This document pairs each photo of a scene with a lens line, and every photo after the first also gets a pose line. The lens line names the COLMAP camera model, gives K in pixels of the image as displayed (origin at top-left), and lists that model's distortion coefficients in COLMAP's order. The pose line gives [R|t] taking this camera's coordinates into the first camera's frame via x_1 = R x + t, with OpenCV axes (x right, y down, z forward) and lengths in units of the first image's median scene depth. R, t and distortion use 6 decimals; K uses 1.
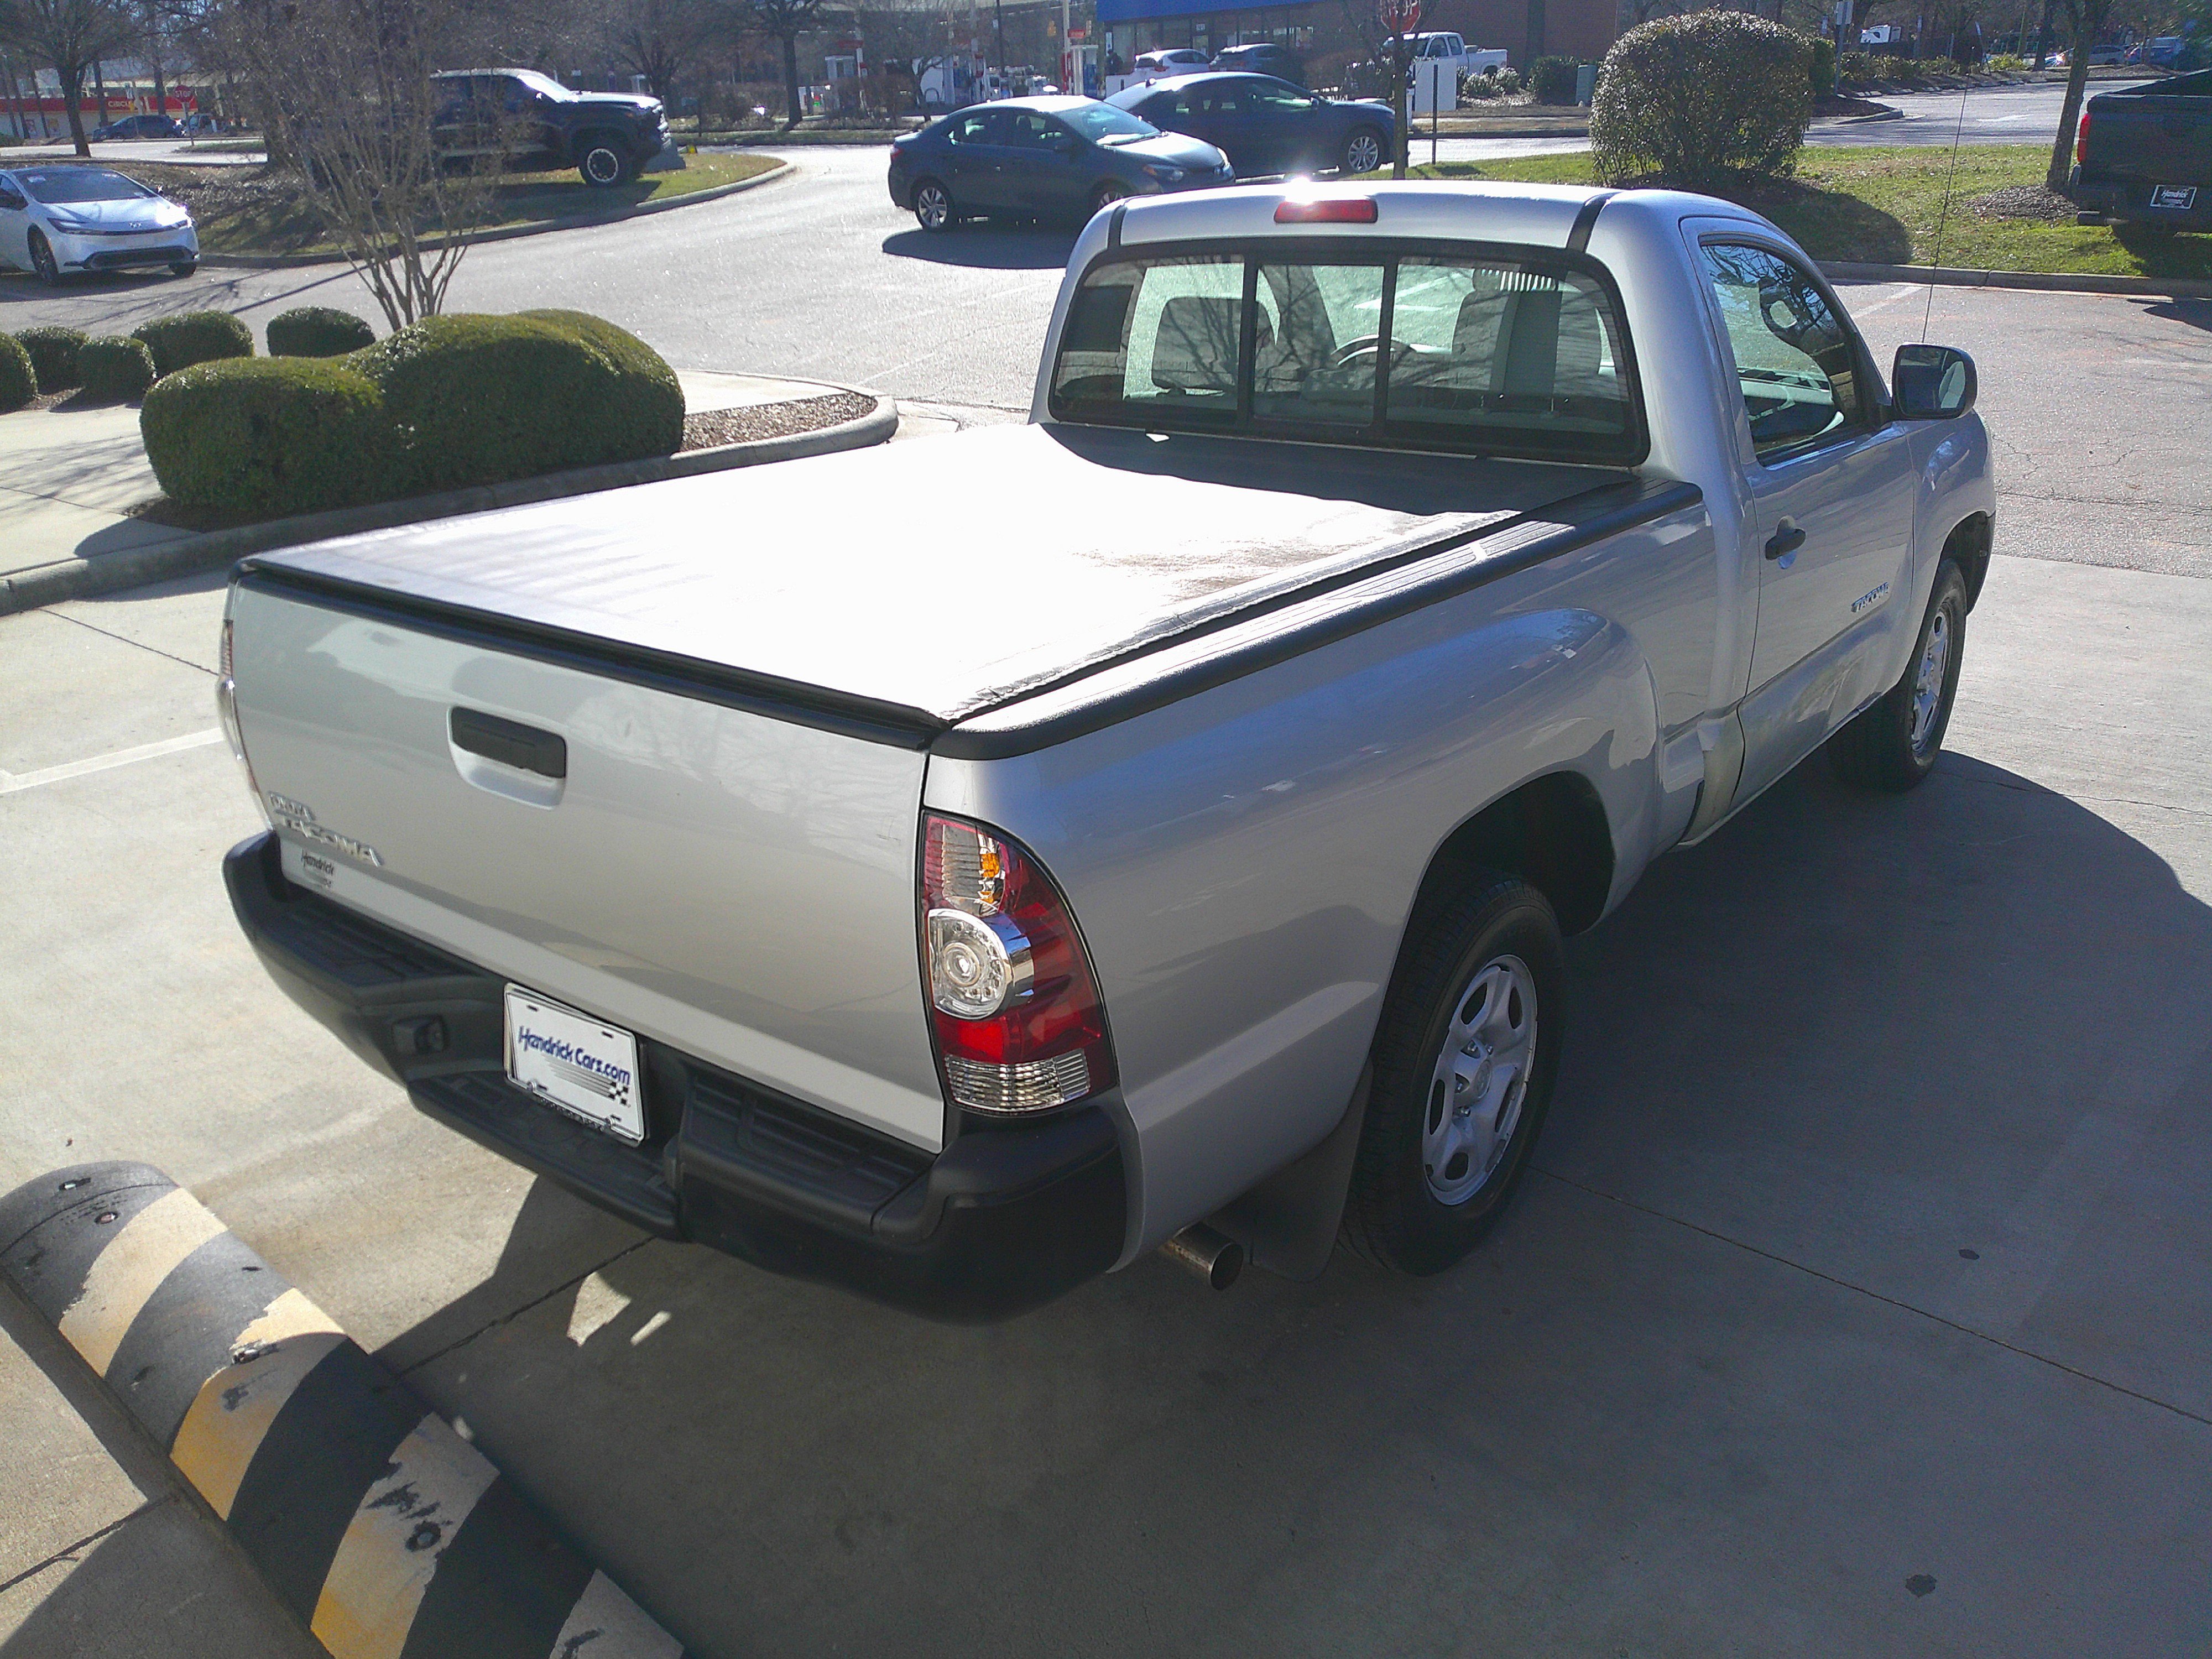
lens RADIAL K [[1754.0, 0, 1059.8], [0, 1754.0, 815.7], [0, 0, 1]] dist [-0.006539, 0.007420]
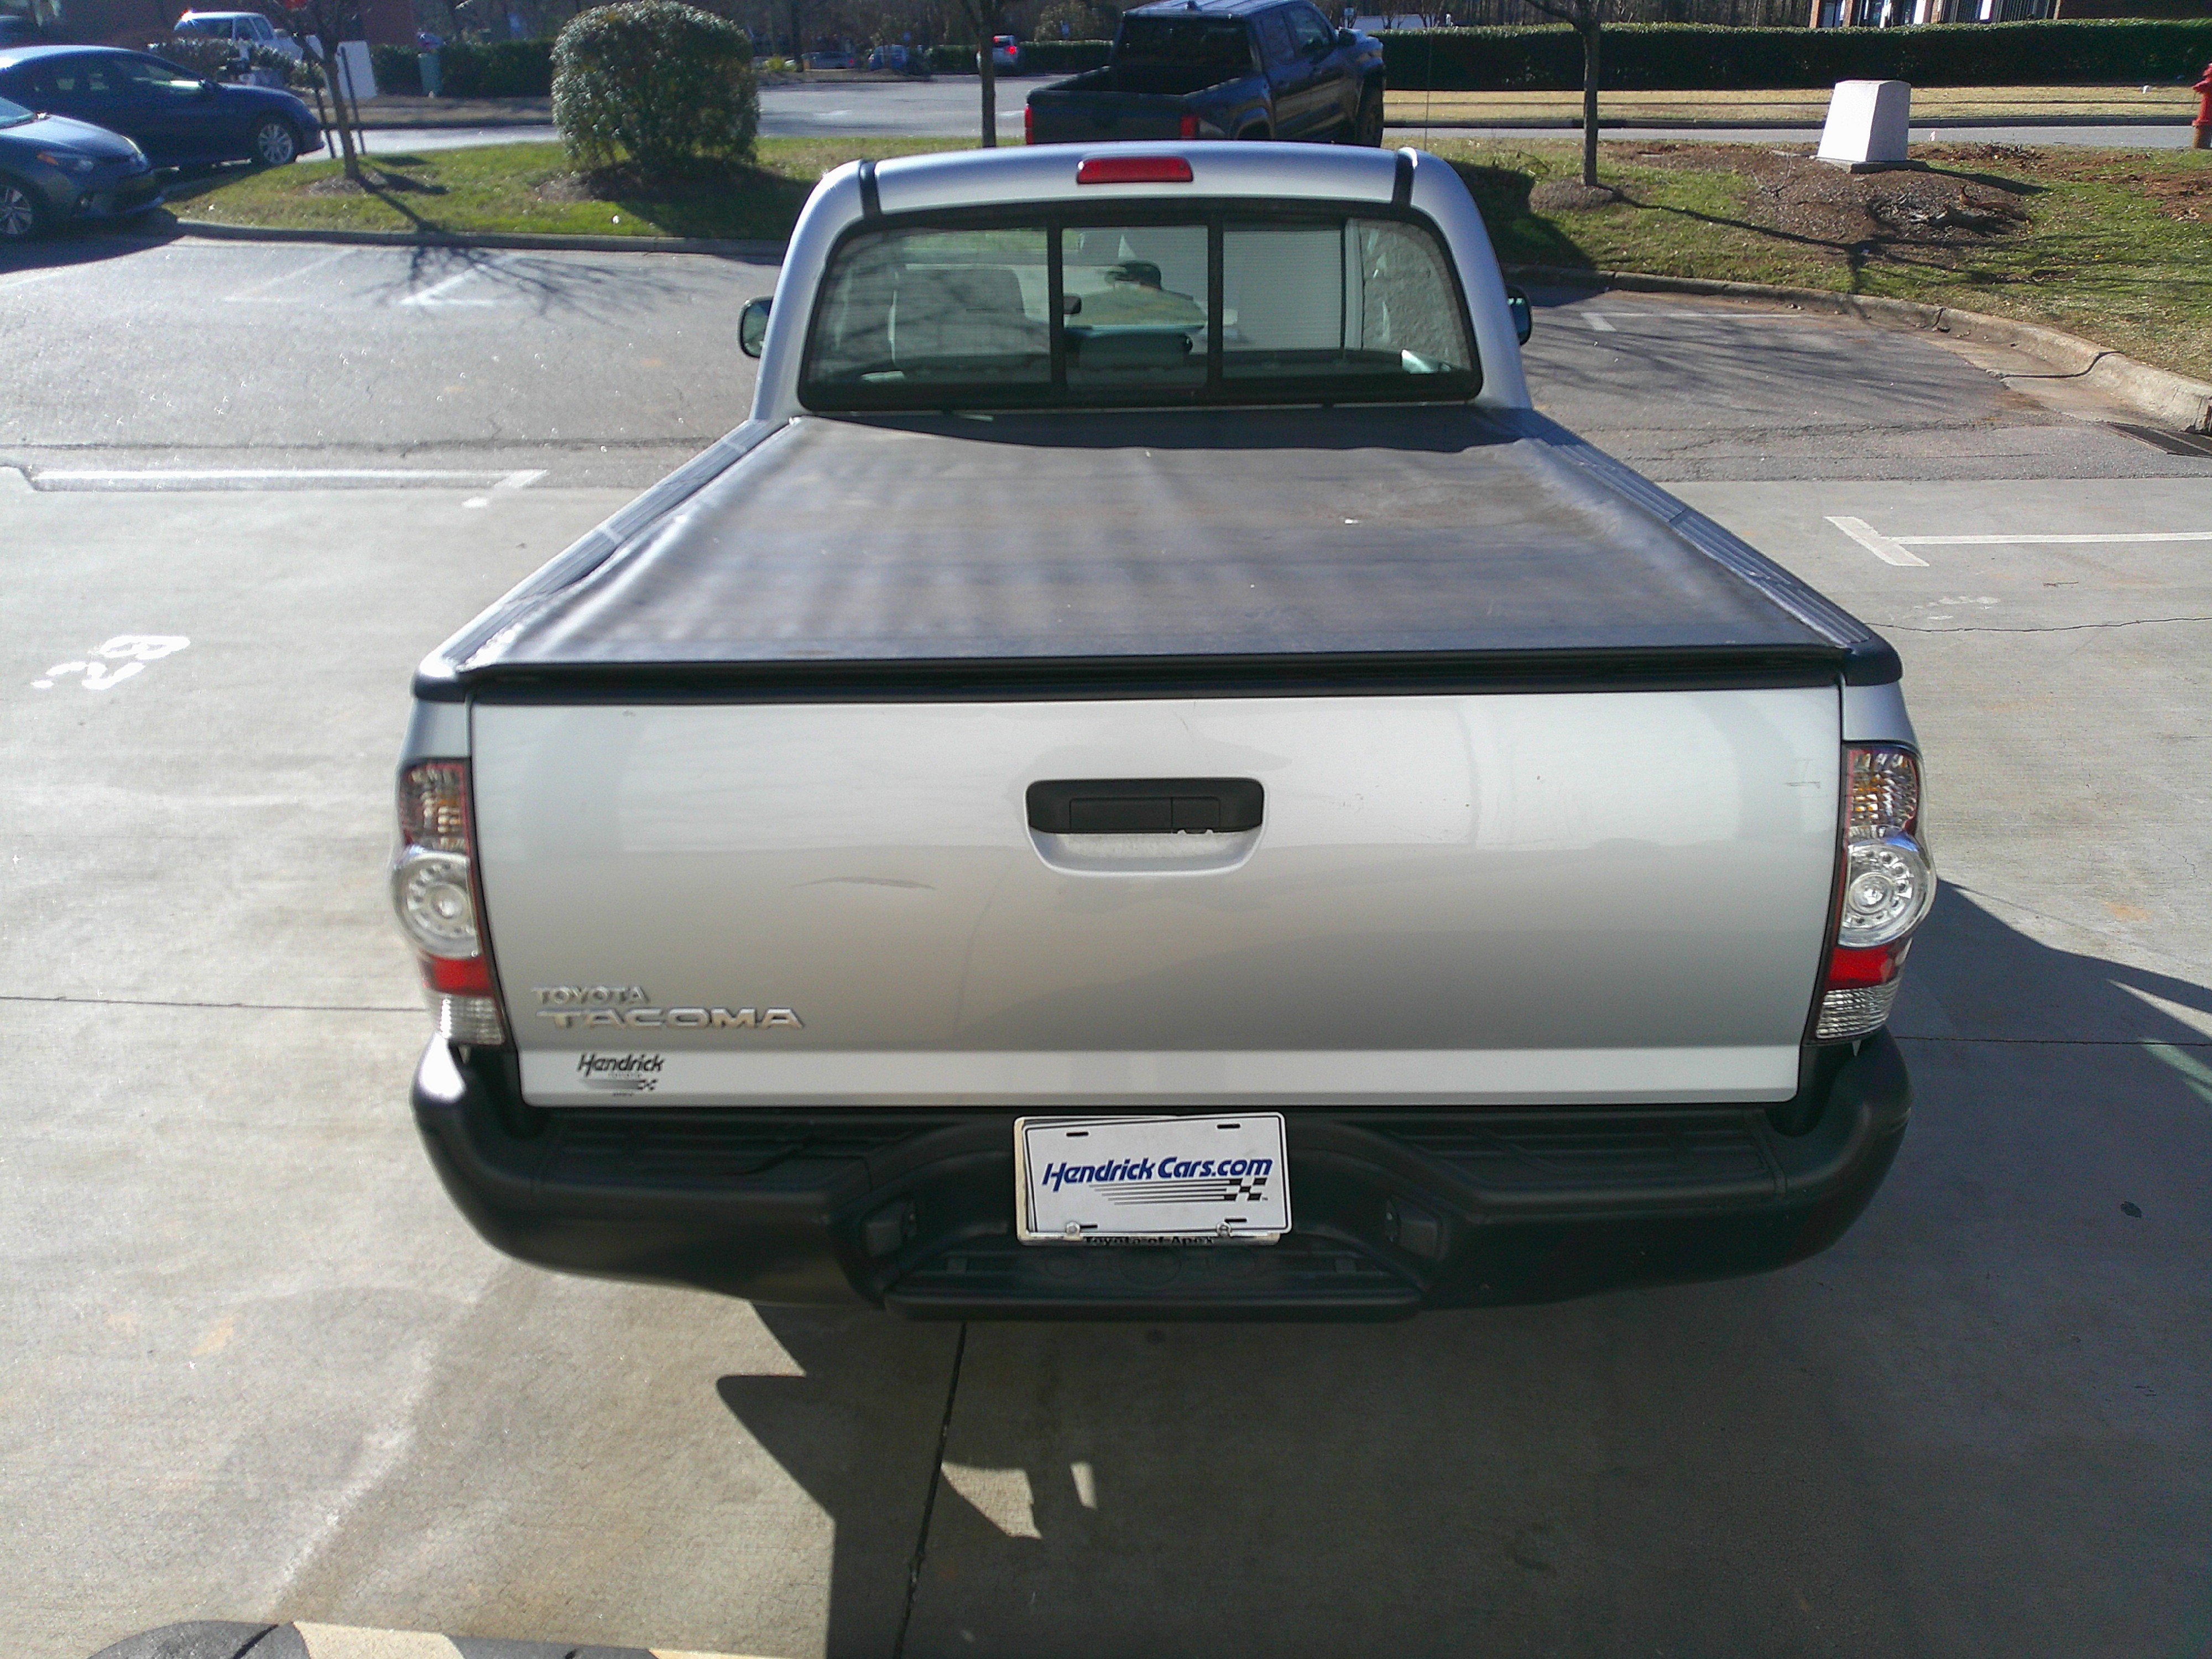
lens RADIAL K [[1767.6, 0, 1077.8], [0, 1767.6, 812.3], [0, 0, 1]] dist [0.004439, 0.001015]
pose [[0.797879, -0.209408, 0.565277, -0.692412], [0.210789, 0.975445, 0.063830, -0.083739], [-0.564763, 0.068225, 0.822428, 0.296459]]
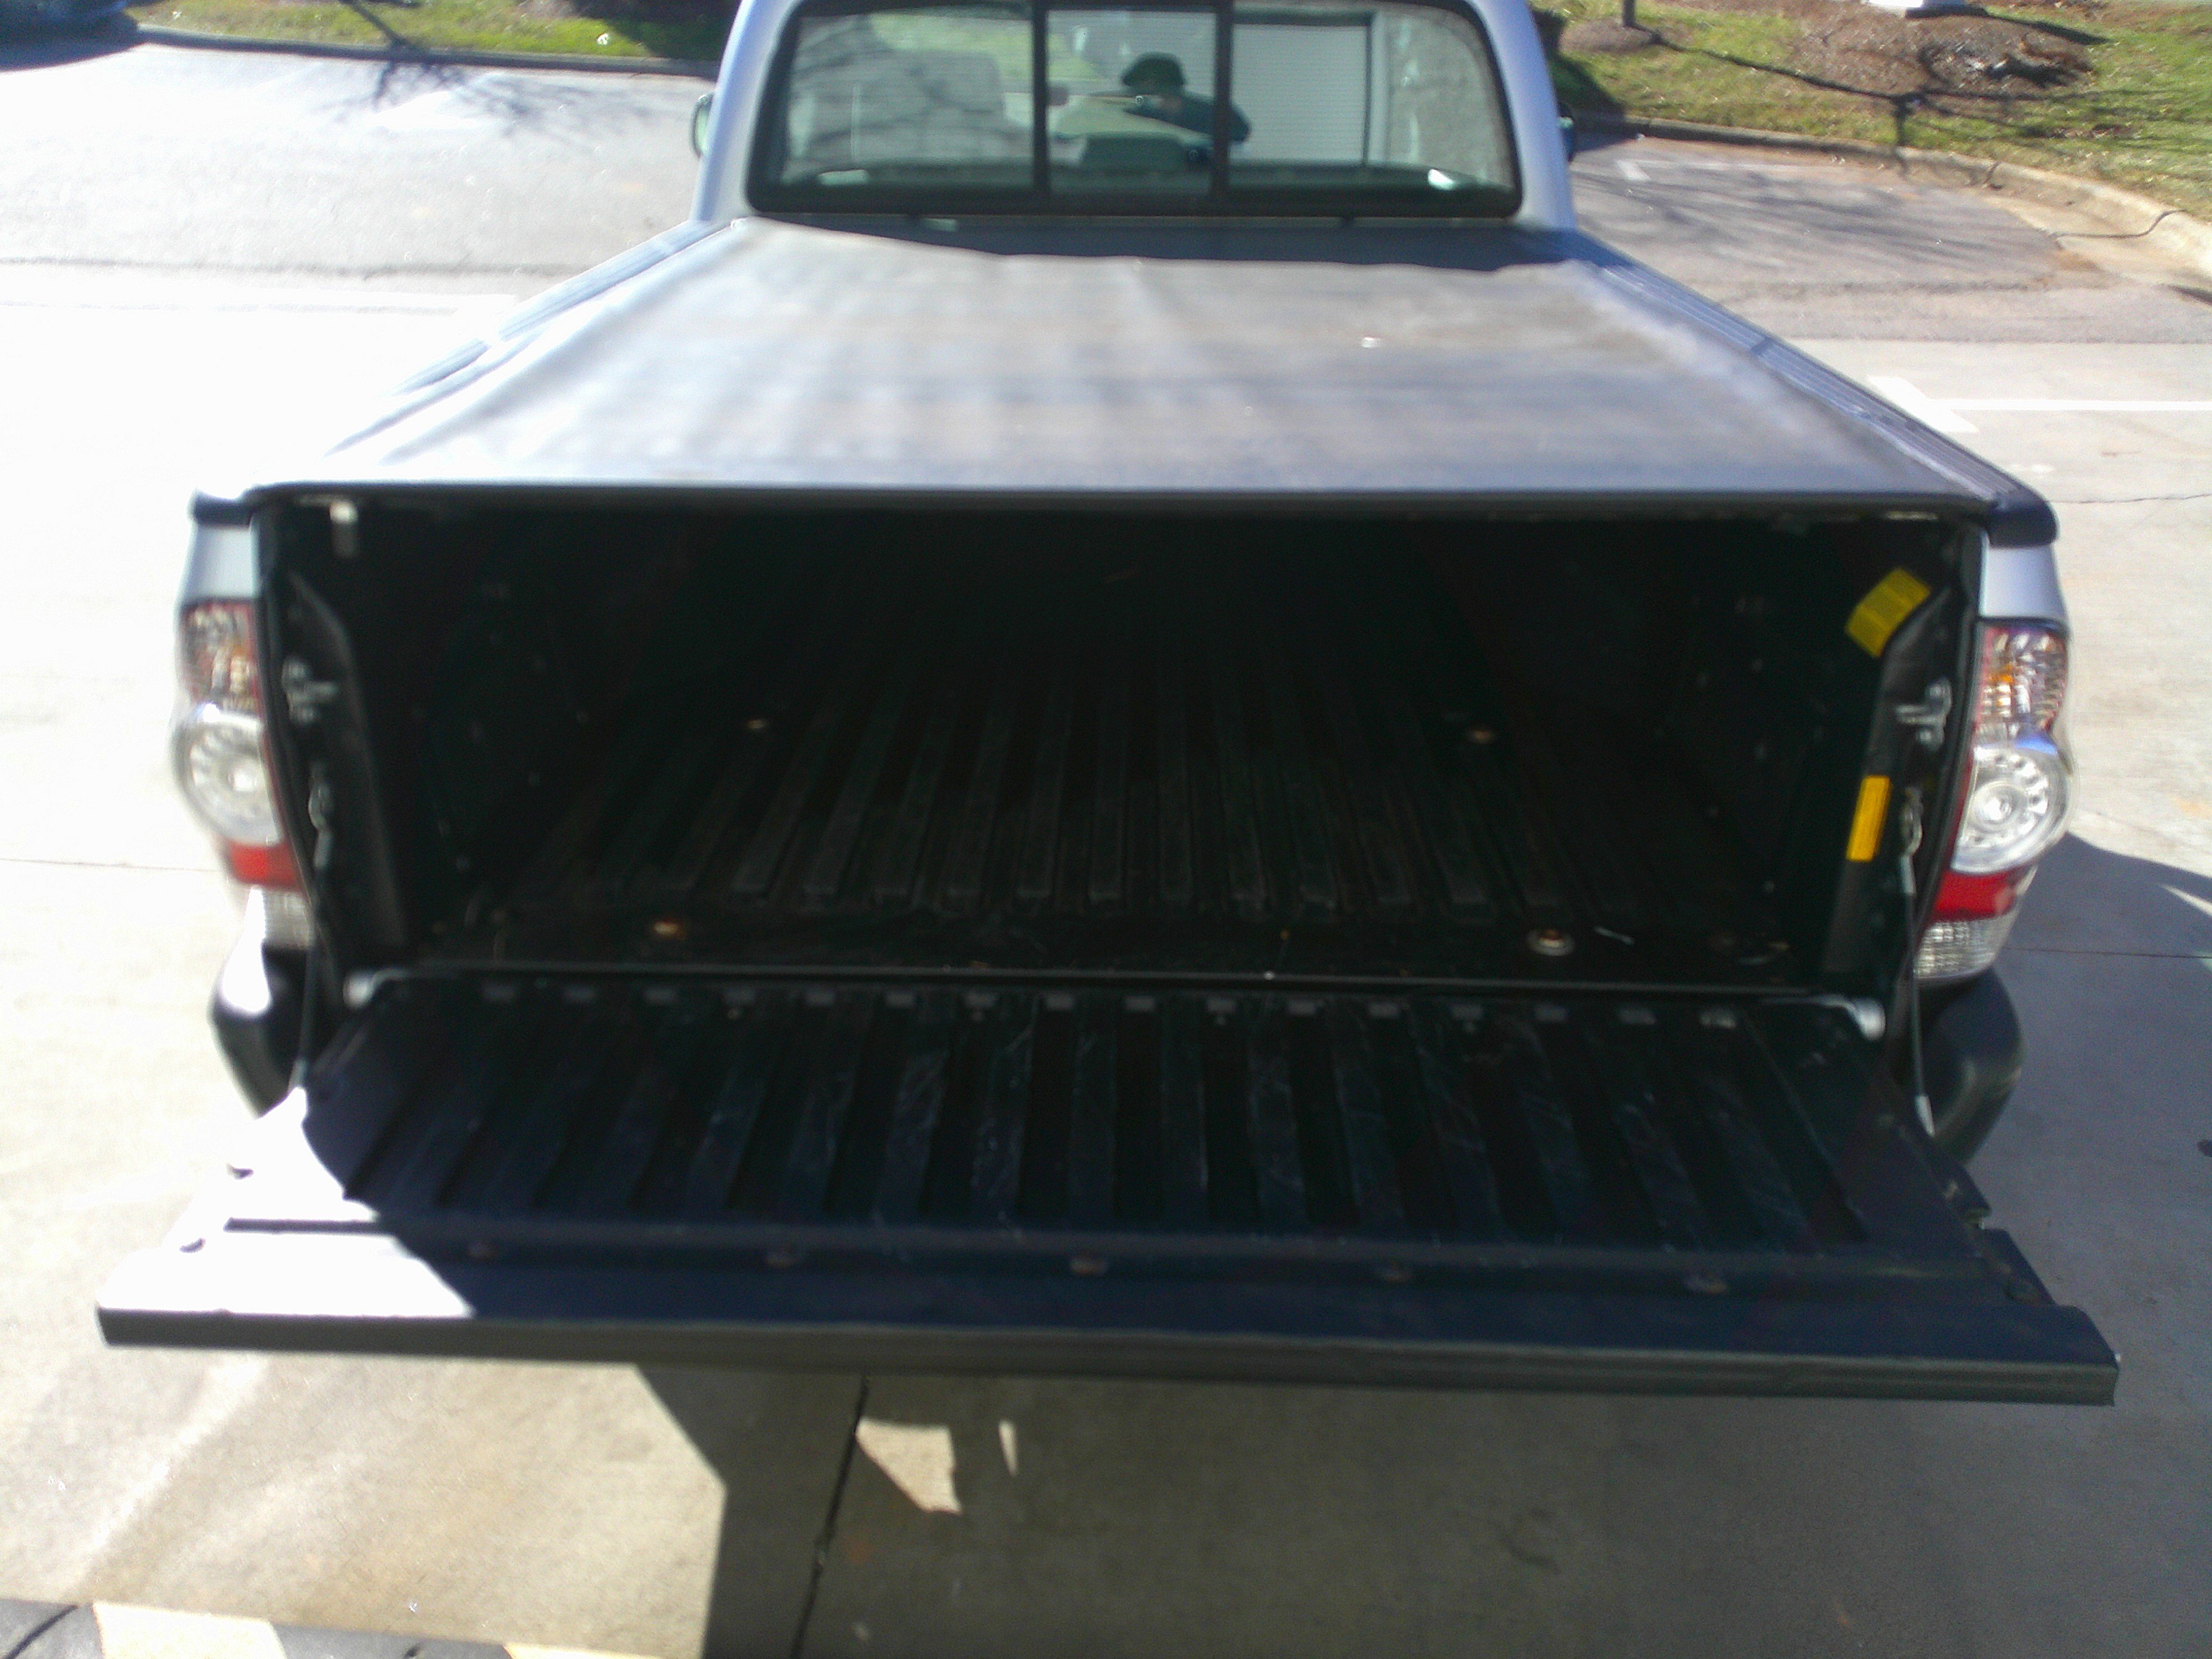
lens RADIAL K [[1737.7, 0, 1058.7], [0, 1737.7, 814.5], [0, 0, 1]] dist [0.004352, 0.006772]
pose [[0.809999, -0.234752, 0.537394, -0.587051], [0.187983, 0.971963, 0.141246, -0.074046], [-0.555485, -0.013388, 0.831419, 0.411111]]
